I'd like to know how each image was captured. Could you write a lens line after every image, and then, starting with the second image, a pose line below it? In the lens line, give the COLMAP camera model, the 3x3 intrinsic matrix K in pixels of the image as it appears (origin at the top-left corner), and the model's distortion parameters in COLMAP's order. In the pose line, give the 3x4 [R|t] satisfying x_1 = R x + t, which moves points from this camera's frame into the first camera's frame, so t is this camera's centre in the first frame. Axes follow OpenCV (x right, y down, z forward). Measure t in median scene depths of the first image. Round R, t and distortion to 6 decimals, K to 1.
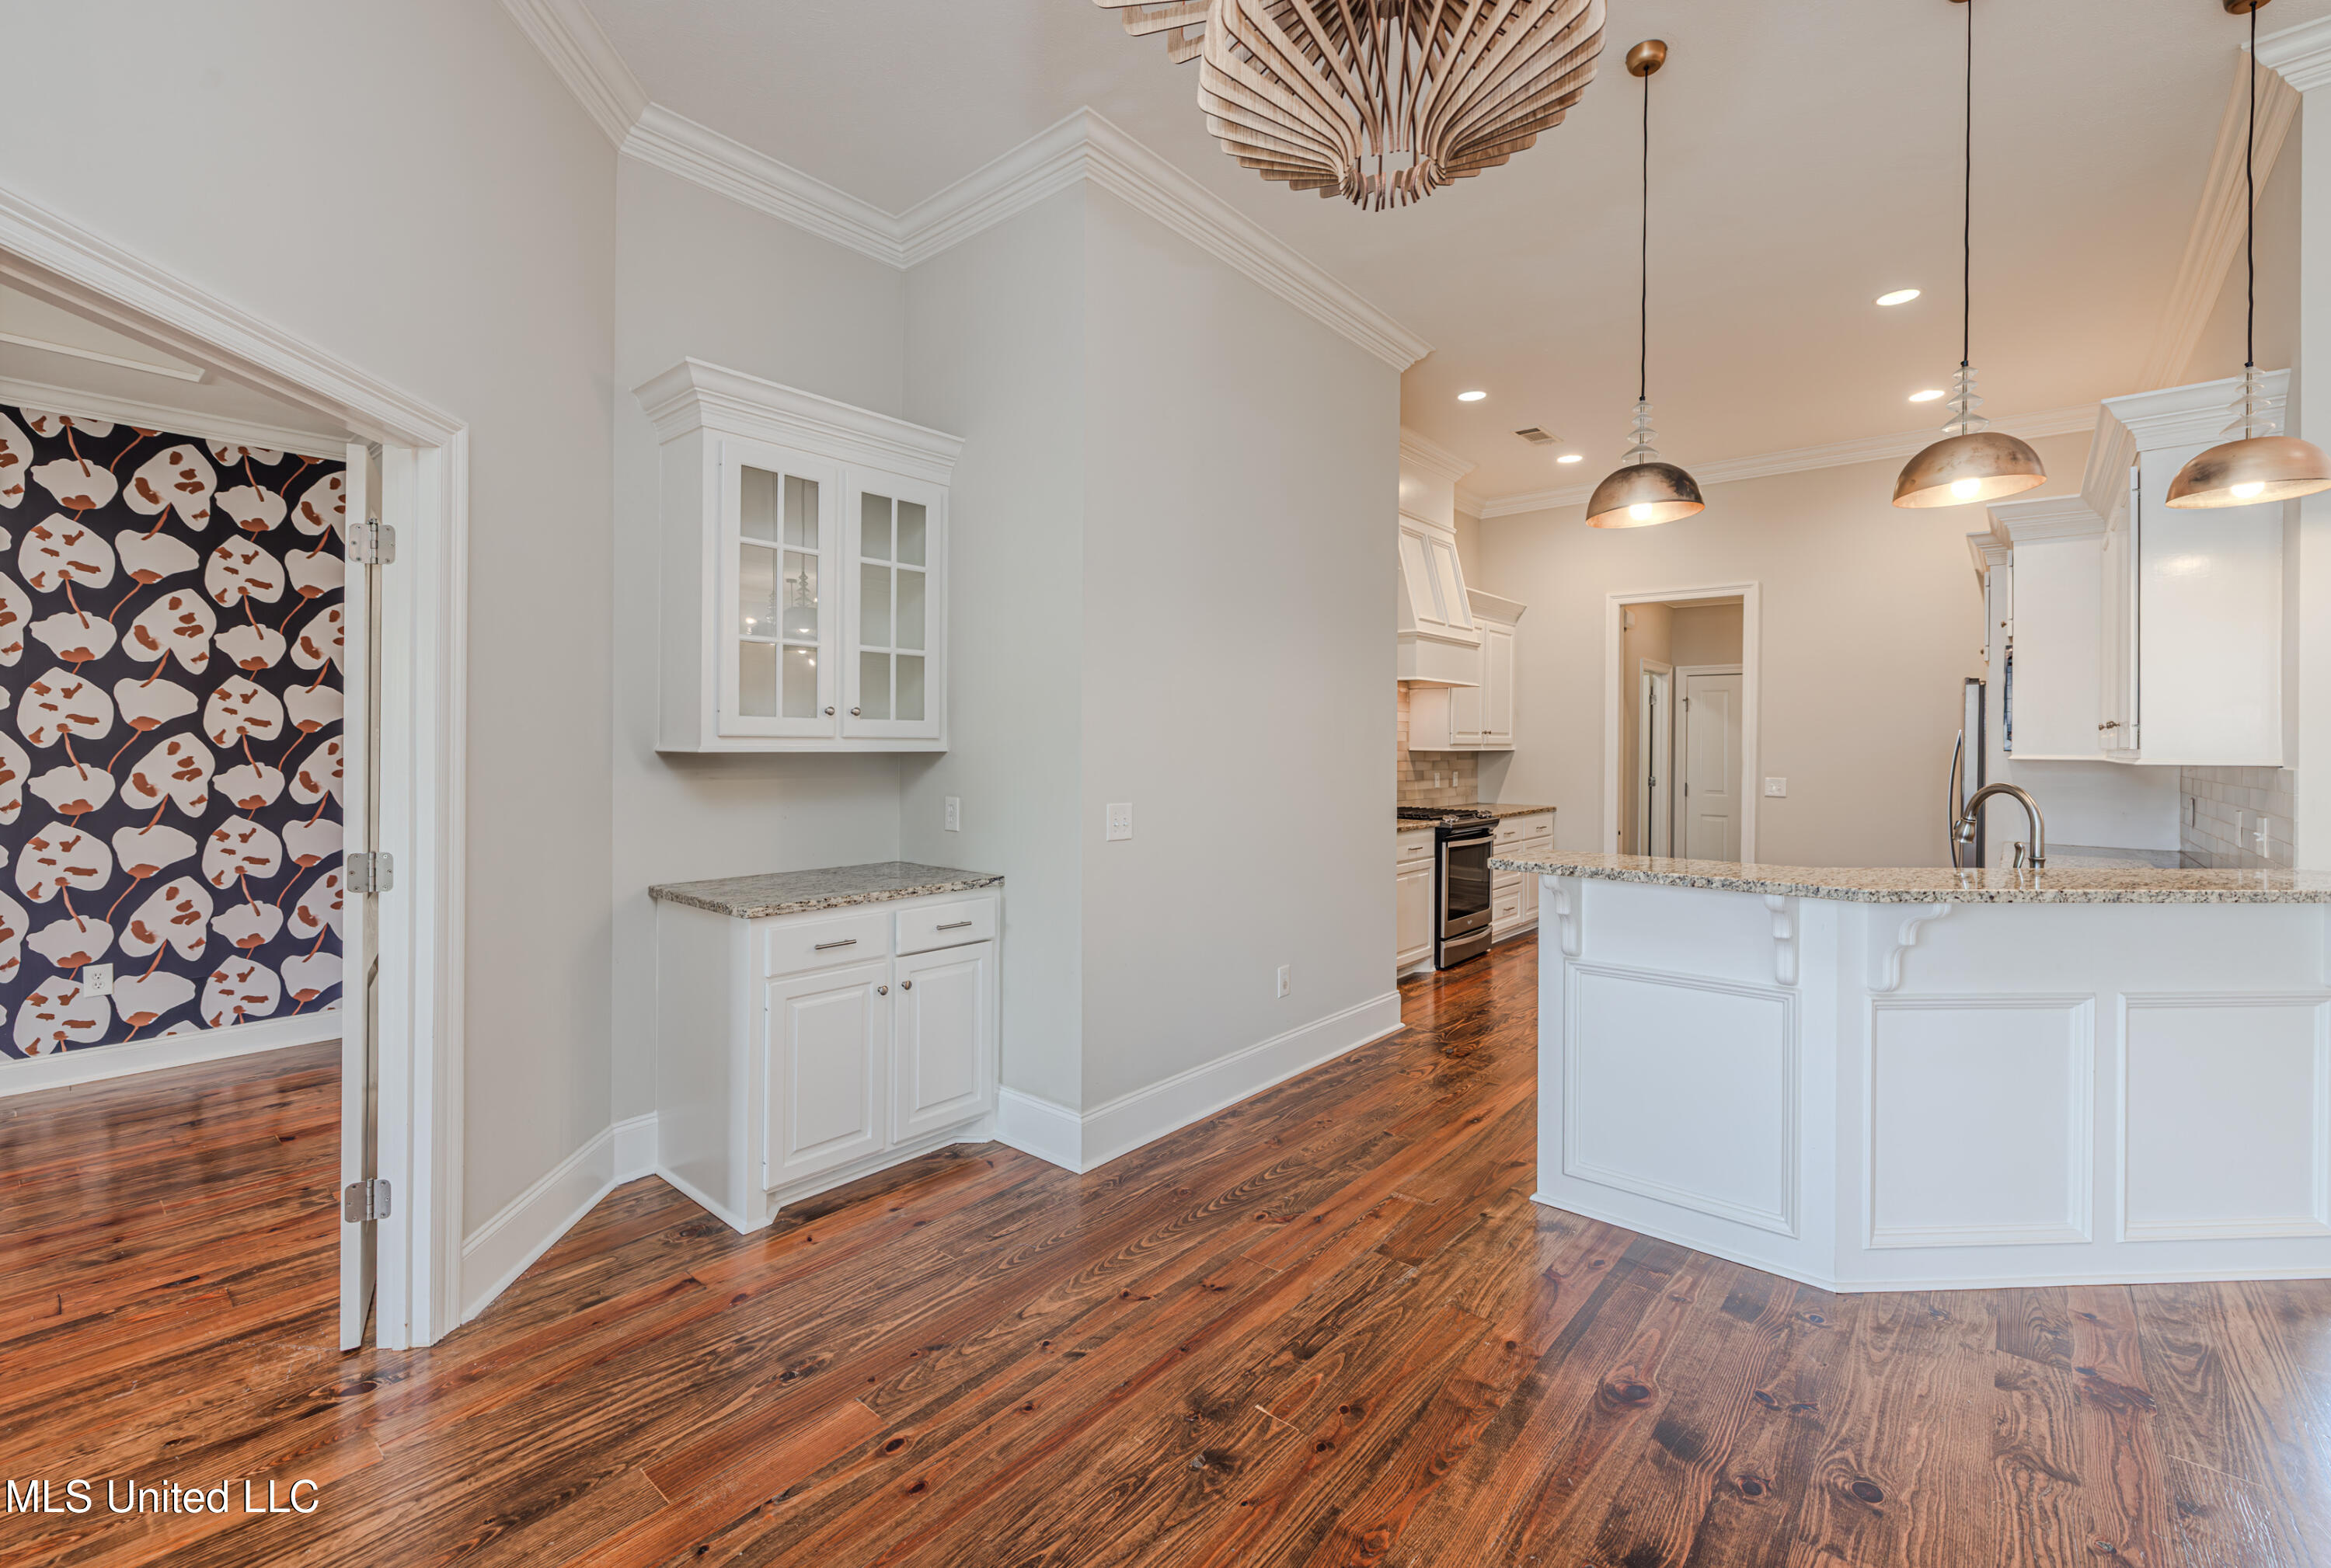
lens RADIAL K [[996.2, 0, 1160.0], [0, 996.2, 738.6], [0, 0, 1]] dist [-0.000209, 0.000069]
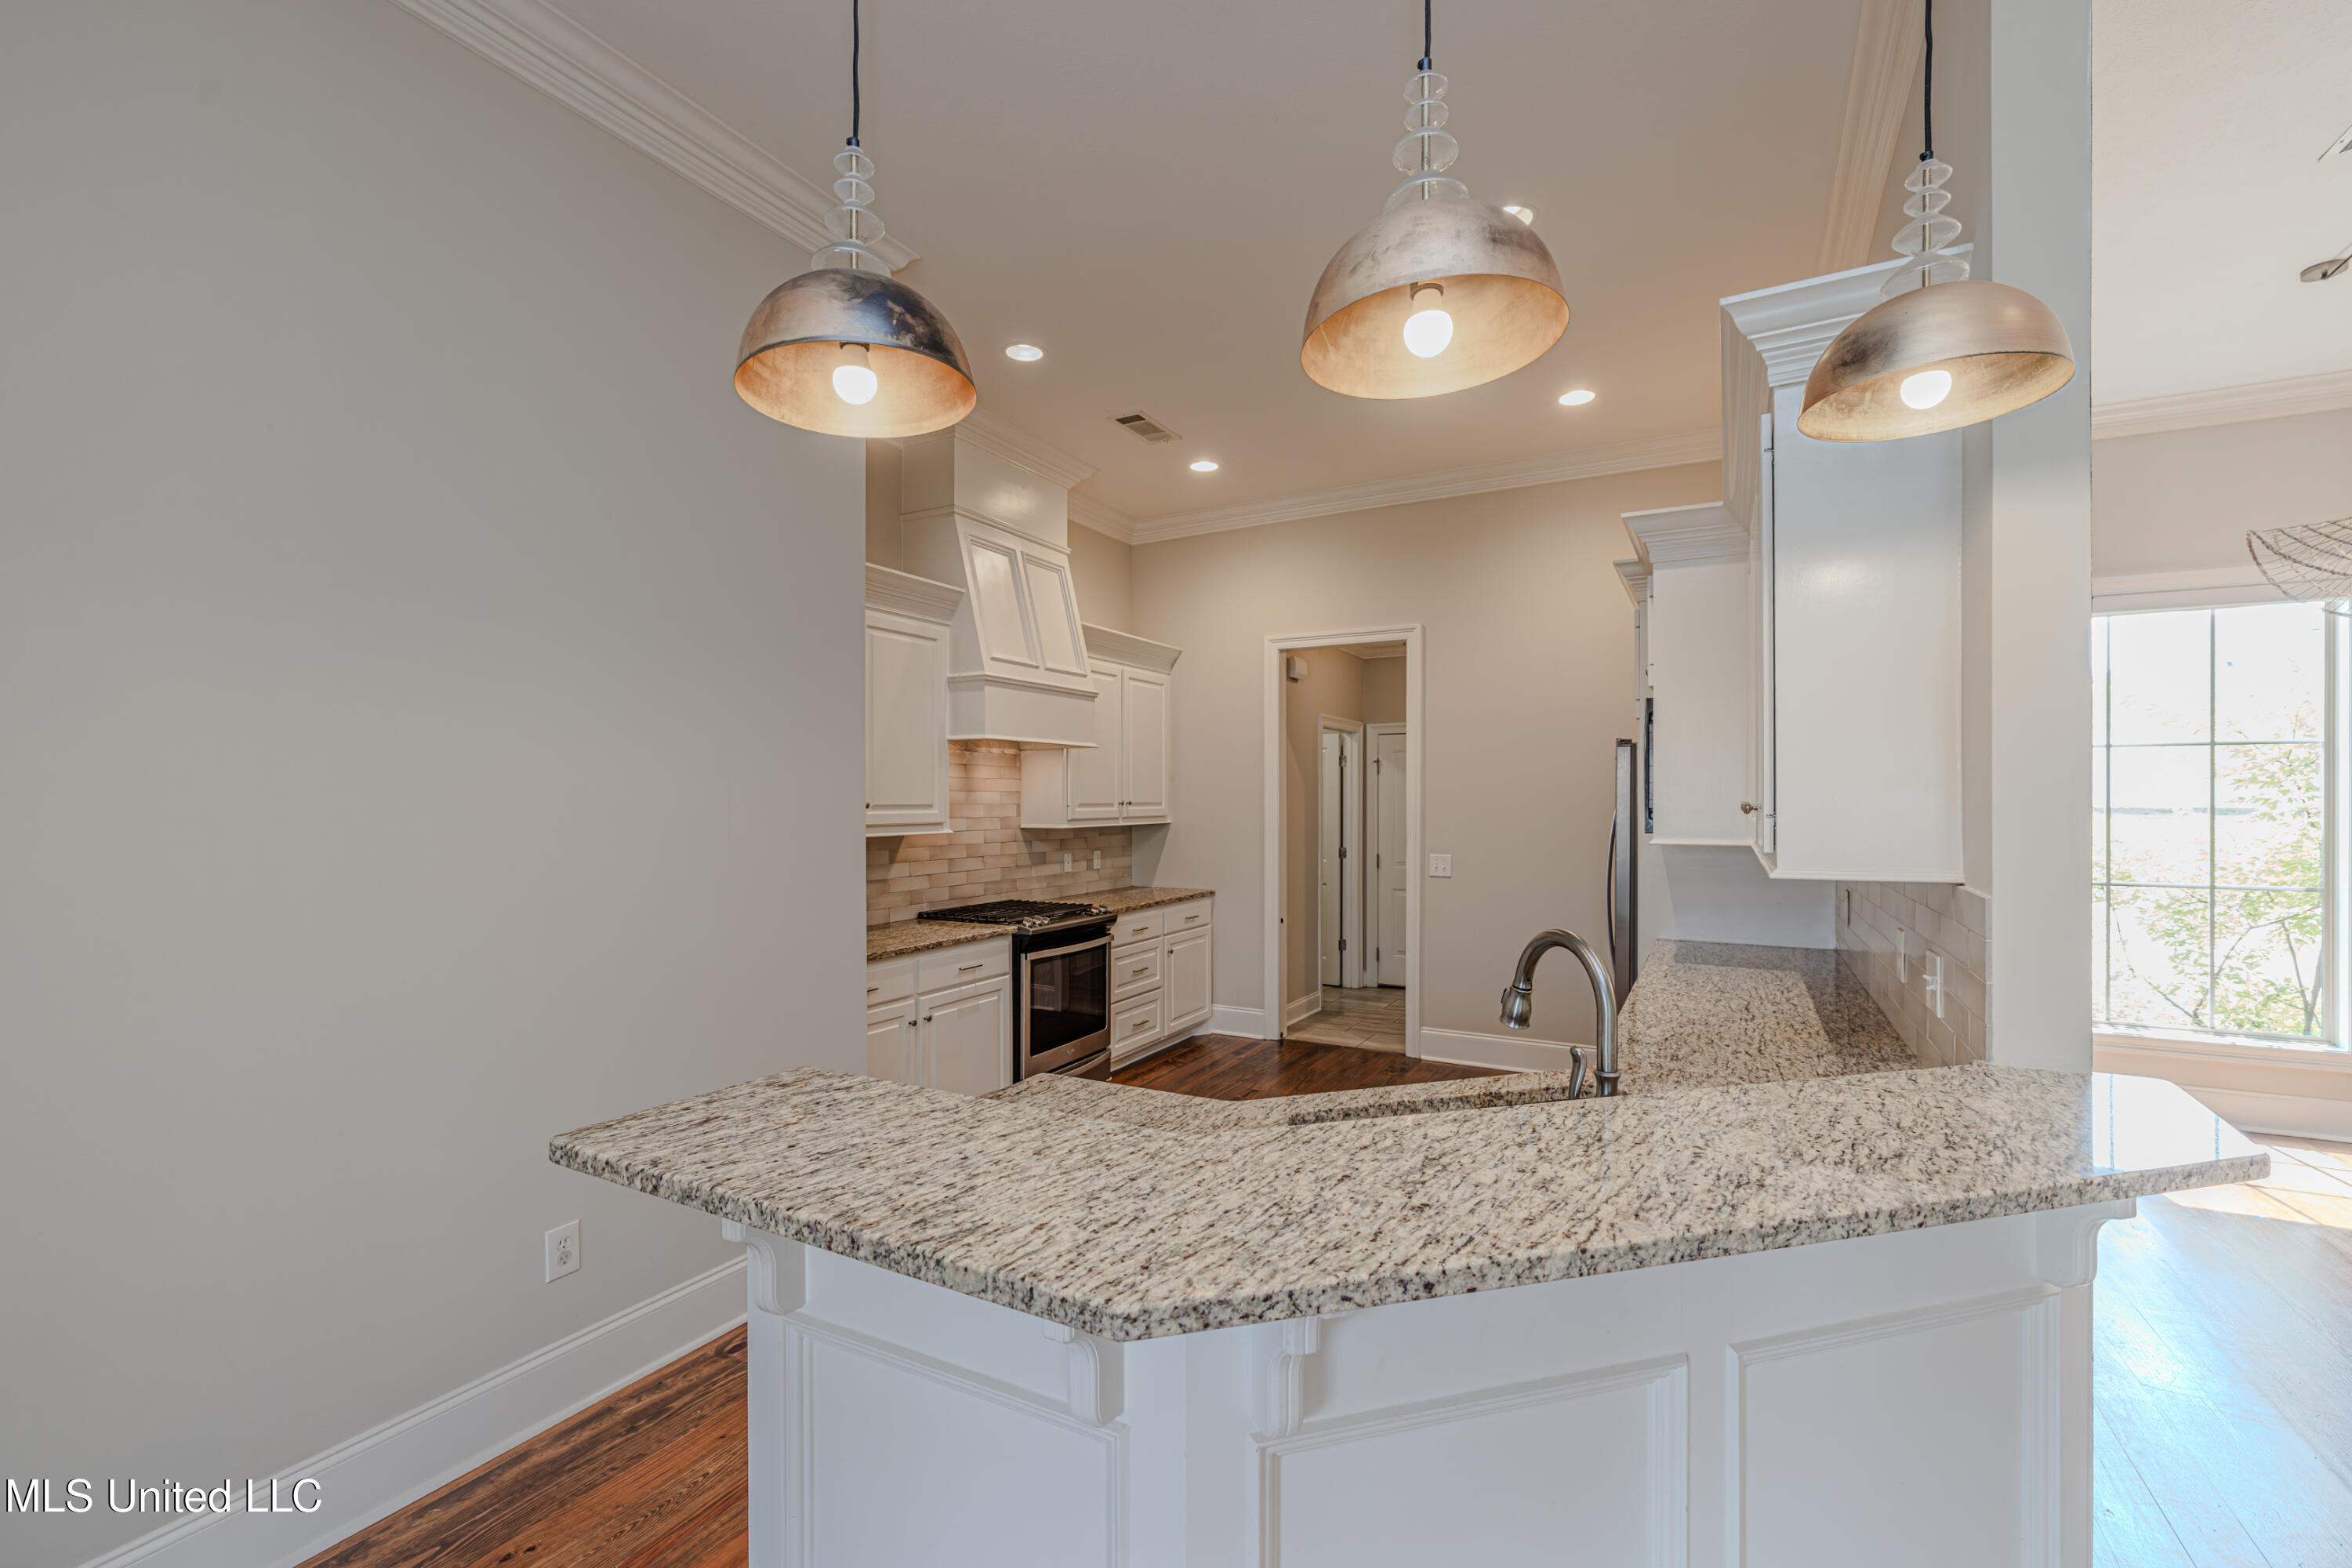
lens RADIAL K [[1007.6, 0, 1176.8], [0, 1007.6, 800.1], [0, 0, 1]] dist [-0.004451, 0.000350]
pose [[0.977053, -0.011235, 0.212700, 0.231807], [0.010410, 0.999933, 0.005000, -0.015041], [-0.212742, -0.002671, 0.977105, 0.221901]]
